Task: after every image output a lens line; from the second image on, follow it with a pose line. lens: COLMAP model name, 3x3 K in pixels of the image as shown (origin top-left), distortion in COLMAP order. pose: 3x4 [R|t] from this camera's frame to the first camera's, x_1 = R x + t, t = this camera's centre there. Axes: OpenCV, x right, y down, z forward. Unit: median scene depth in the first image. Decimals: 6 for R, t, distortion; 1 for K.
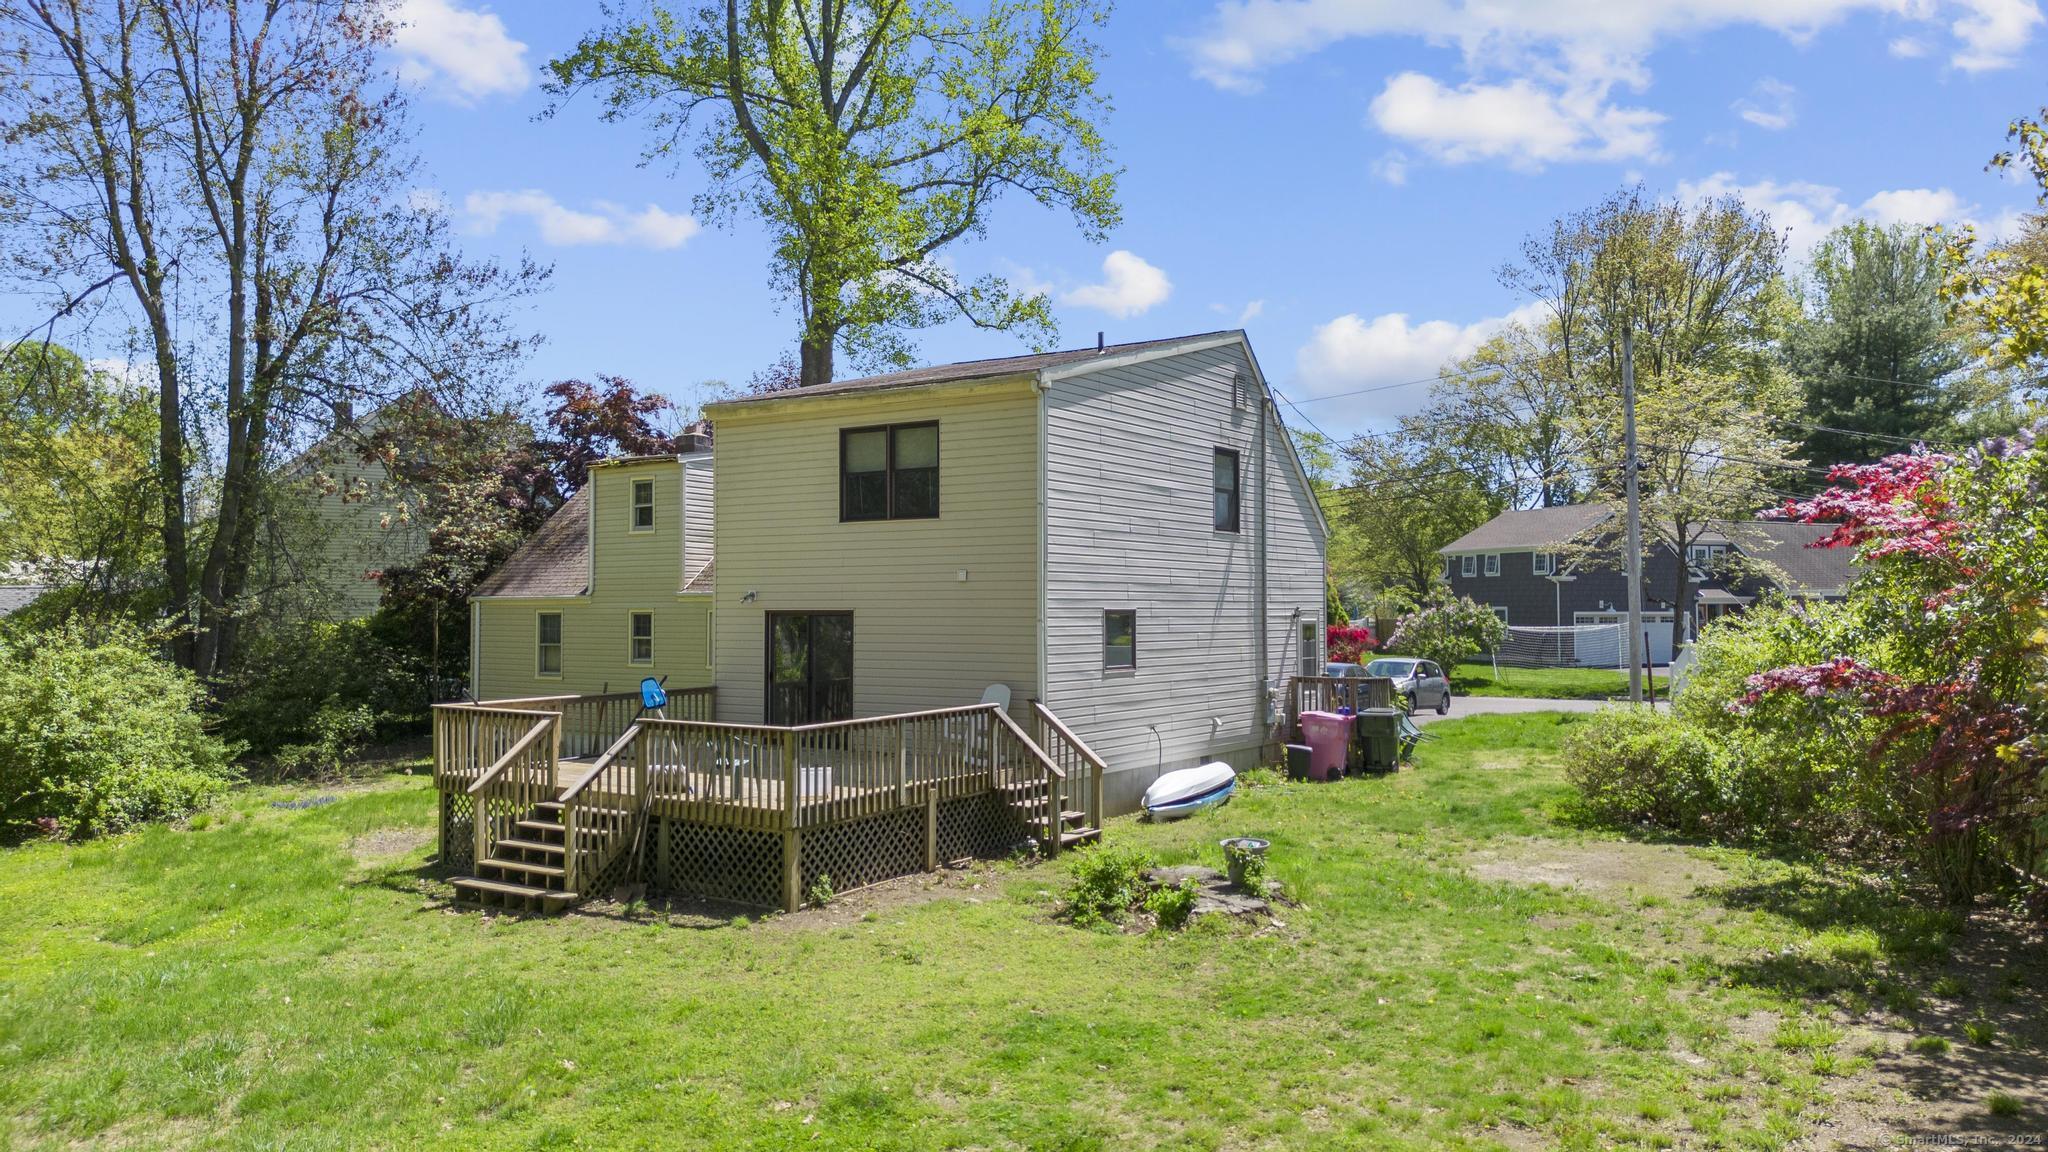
lens RADIAL K [[1433.5, 0, 1024.0], [0, 1433.5, 576.0], [0, 0, 1]] dist [0.063403, -0.047568]
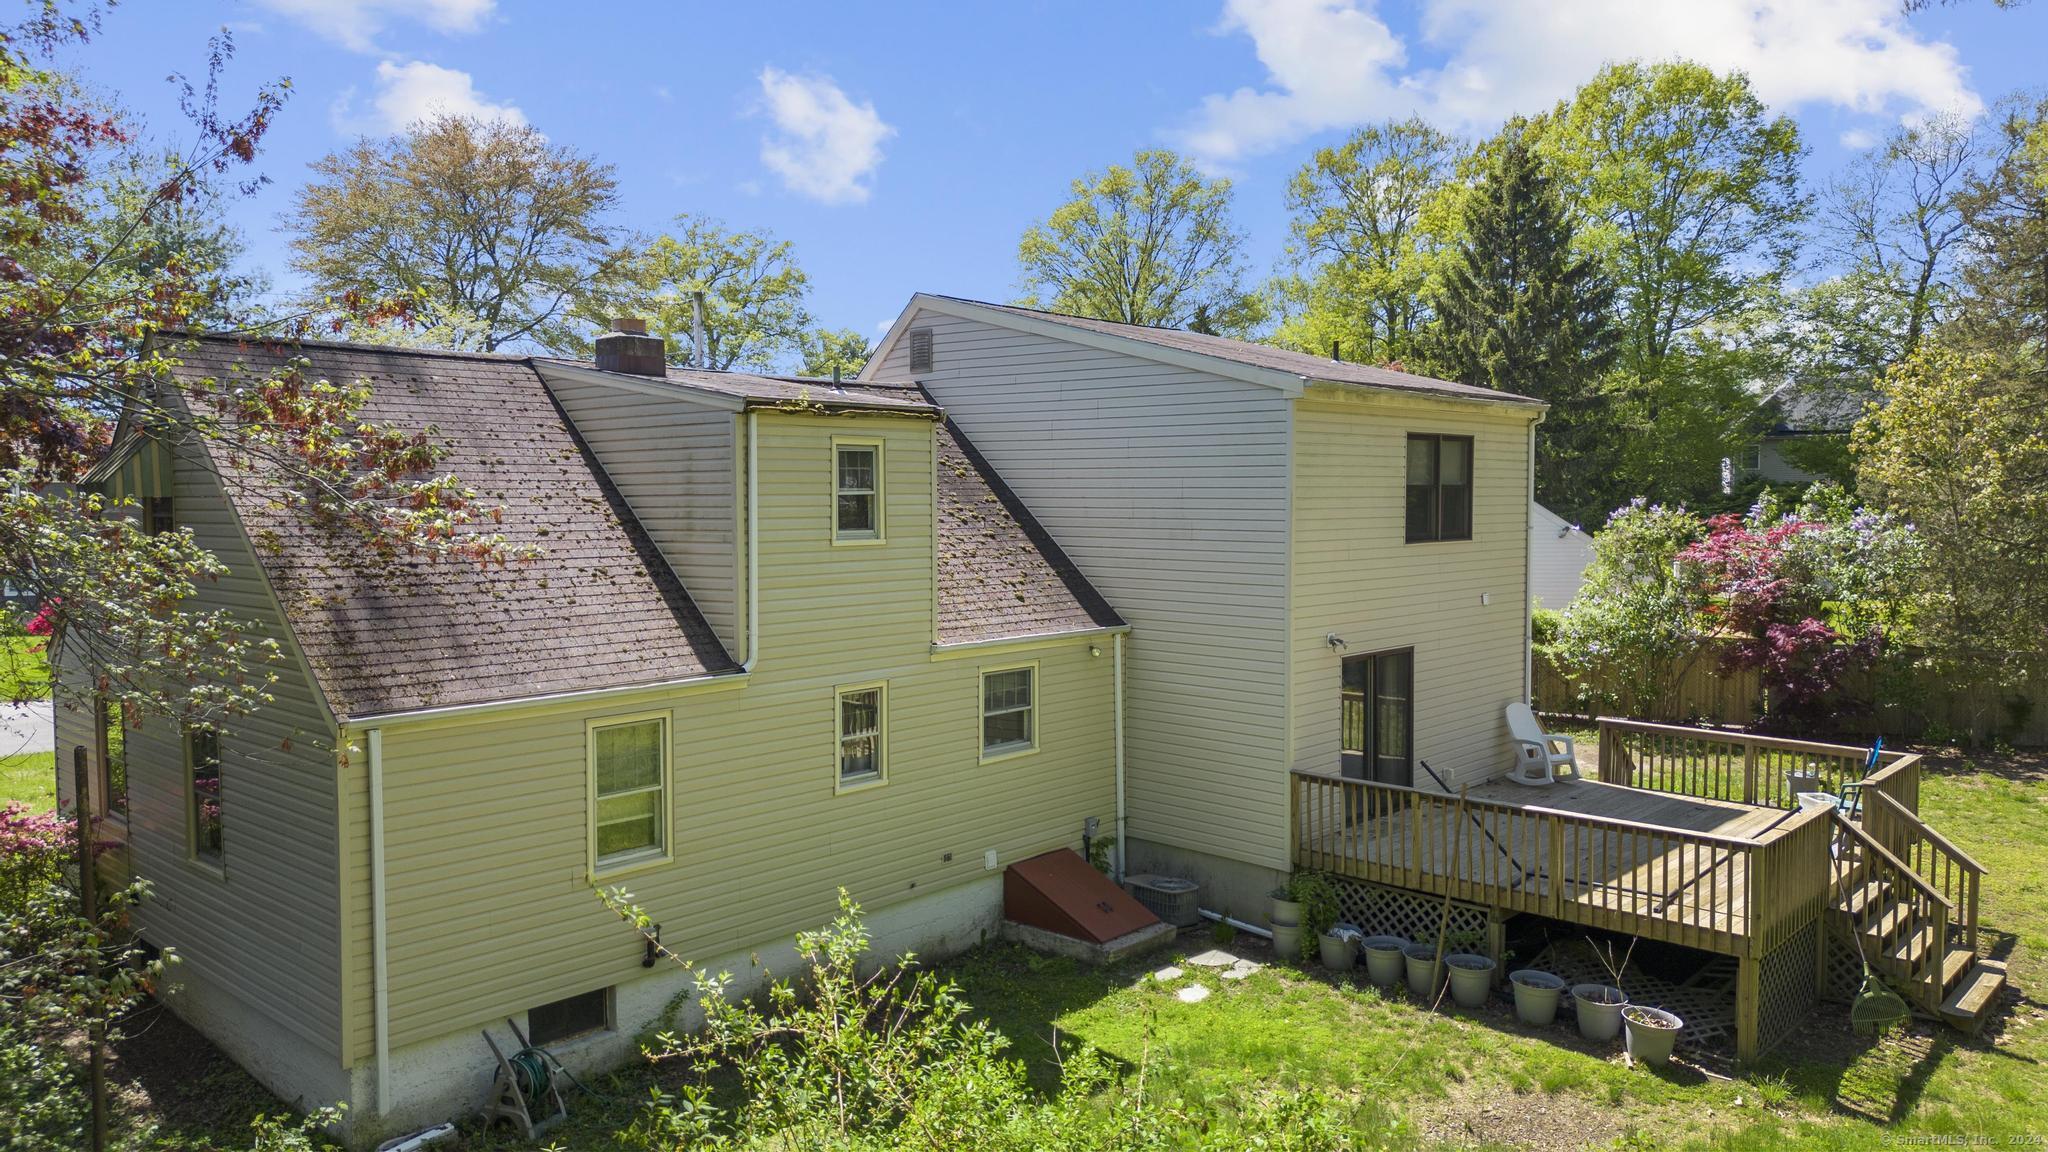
lens RADIAL K [[1433.5, 0, 1024.0], [0, 1433.5, 576.0], [0, 0, 1]] dist [0.063403, -0.047568]
pose [[0.149080, -0.056961, 0.987183, -0.996617], [-0.019048, 0.997989, 0.060461, -0.065251], [-0.988642, -0.027817, 0.147695, 1.094119]]
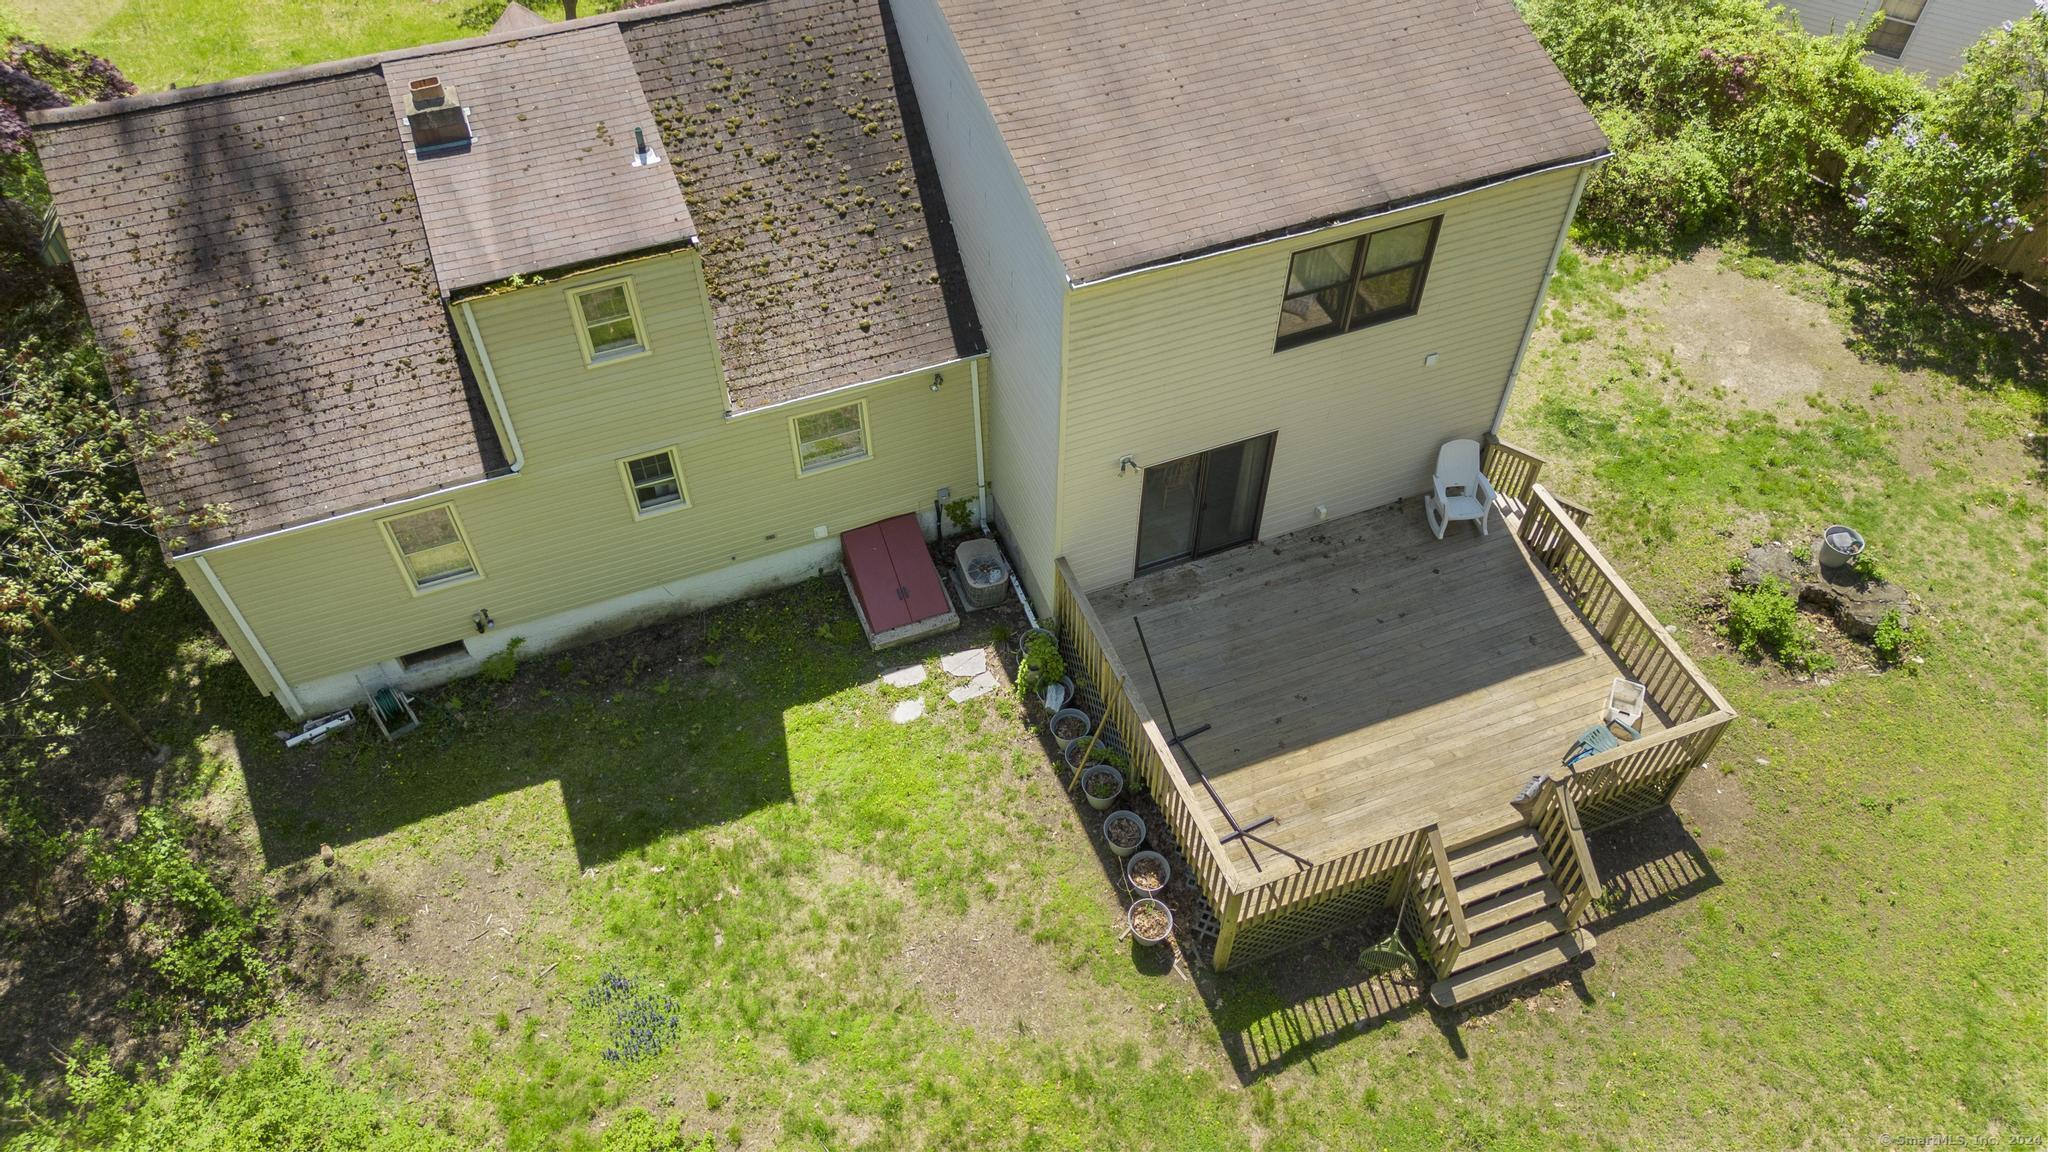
lens RADIAL K [[1433.5, 0, 1024.0], [0, 1433.5, 576.0], [0, 0, 1]] dist [0.063403, -0.047568]
pose [[0.577276, -0.623242, 0.527562, -0.682918], [-0.018203, 0.636104, 0.771388, -0.551805], [-0.816346, -0.454907, 0.355863, 0.780352]]
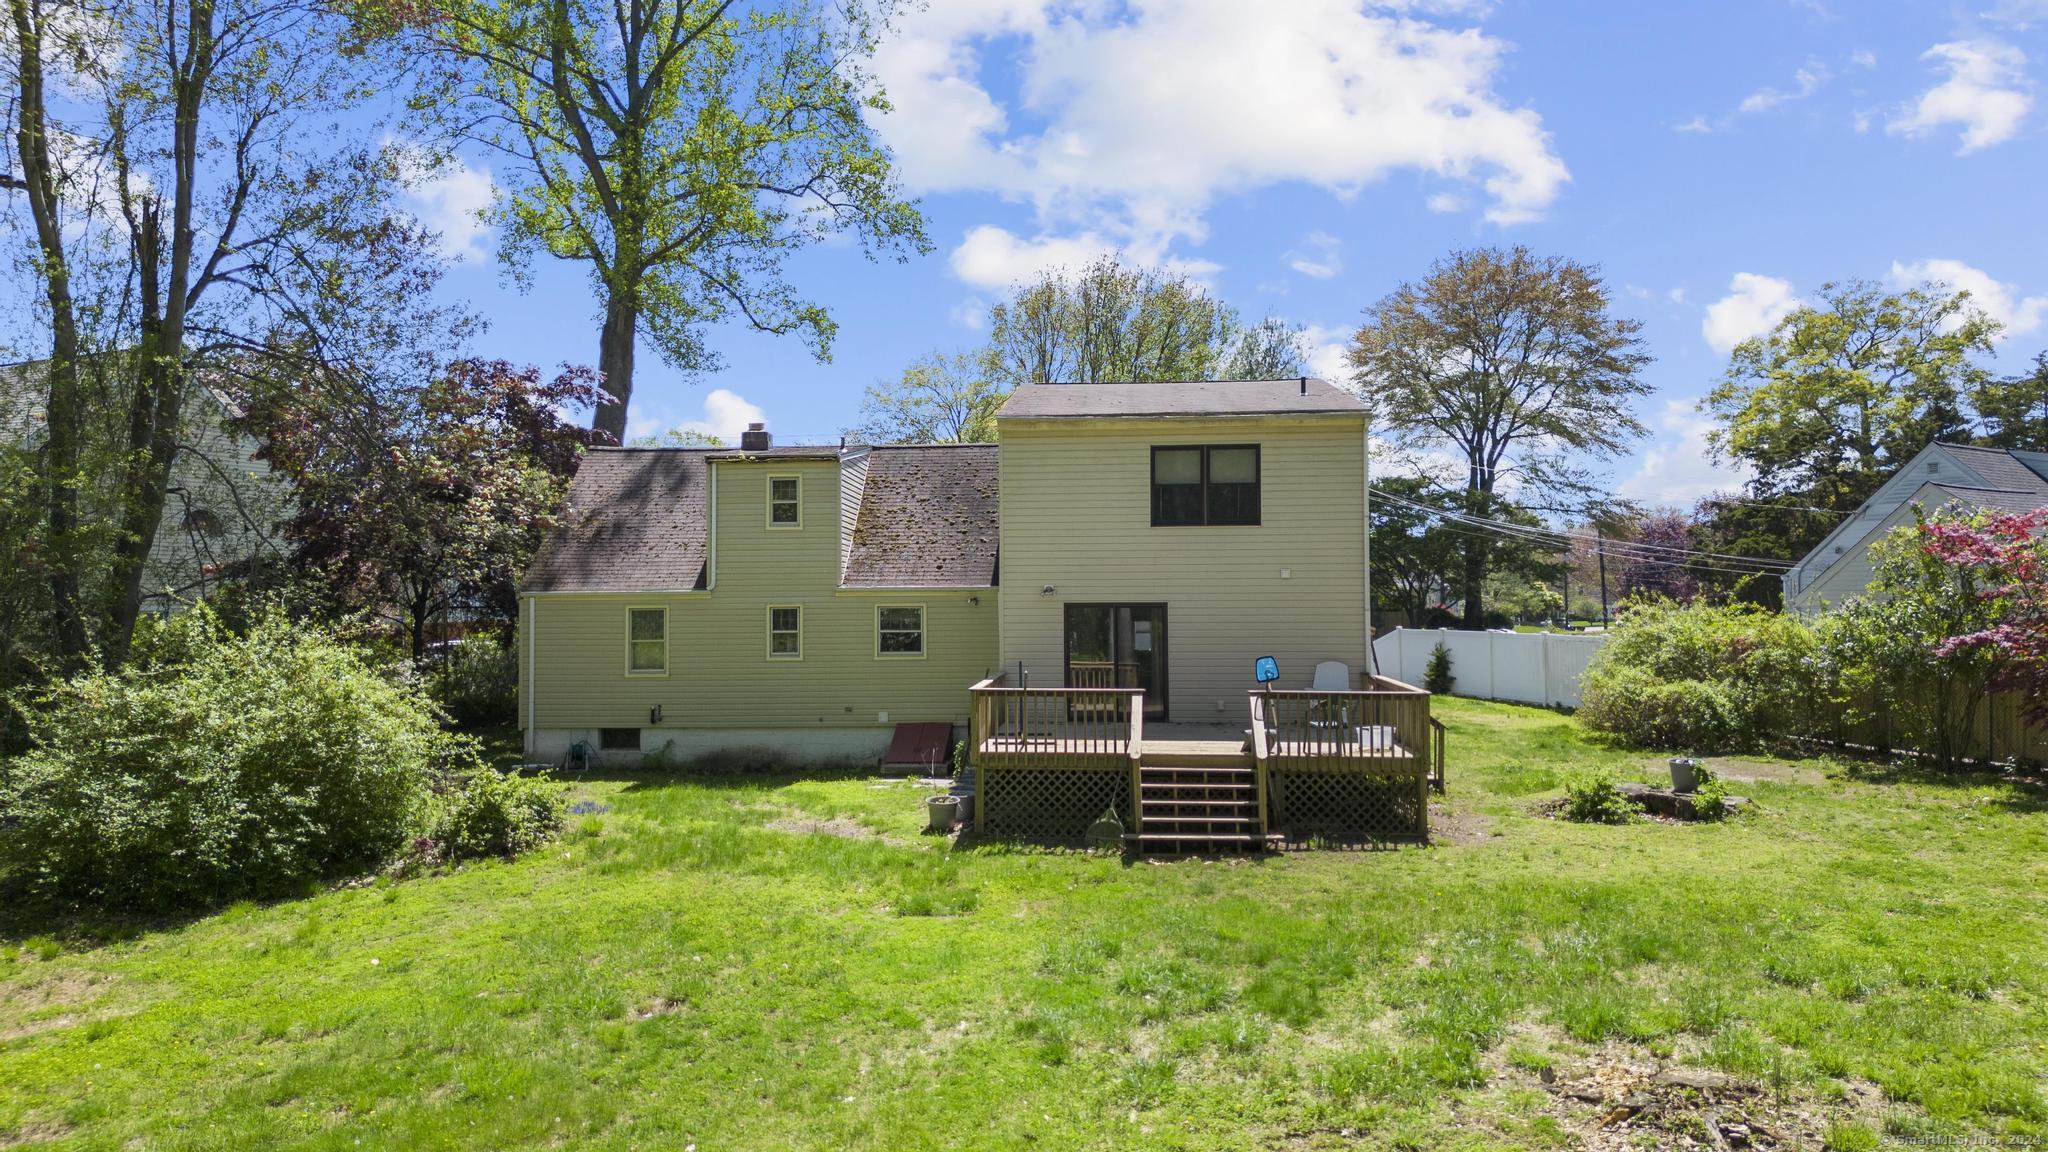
lens RADIAL K [[1433.5, 0, 1024.0], [0, 1433.5, 576.0], [0, 0, 1]] dist [0.063403, -0.047568]
pose [[0.868261, 0.007117, 0.496056, -0.789198], [-0.005981, 0.999975, -0.003878, 0.007581], [-0.496071, 0.000401, 0.868282, 0.046942]]
